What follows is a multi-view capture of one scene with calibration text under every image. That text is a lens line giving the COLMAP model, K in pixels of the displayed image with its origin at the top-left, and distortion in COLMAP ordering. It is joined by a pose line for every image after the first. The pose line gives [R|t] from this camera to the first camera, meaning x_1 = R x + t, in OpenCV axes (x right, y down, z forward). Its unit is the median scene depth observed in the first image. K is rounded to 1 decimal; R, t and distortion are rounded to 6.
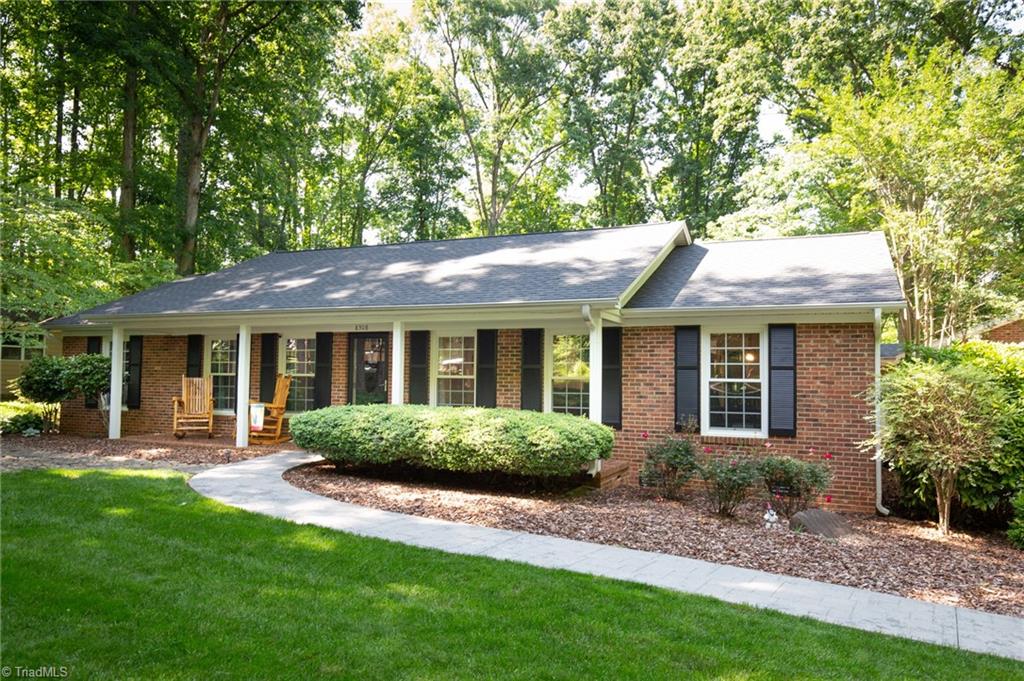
lens RADIAL K [[749.7, 0, 512.0], [0, 749.7, 340.5], [0, 0, 1]] dist [0.003913, 0.001434]
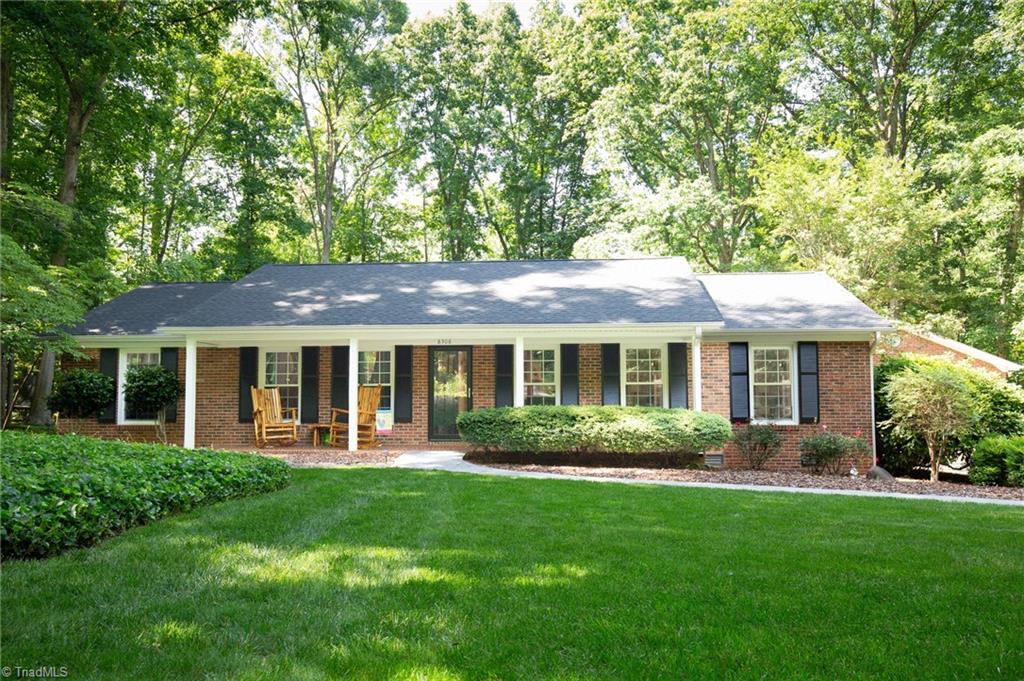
lens RADIAL K [[826.1, 0, 512.0], [0, 826.1, 340.5], [0, 0, 1]] dist [-0.016882, -0.002339]
pose [[0.945113, 0.006643, 0.326677, -0.599769], [-0.001630, 0.999877, -0.015618, 0.000474], [-0.326740, 0.014229, 0.945007, -0.236590]]
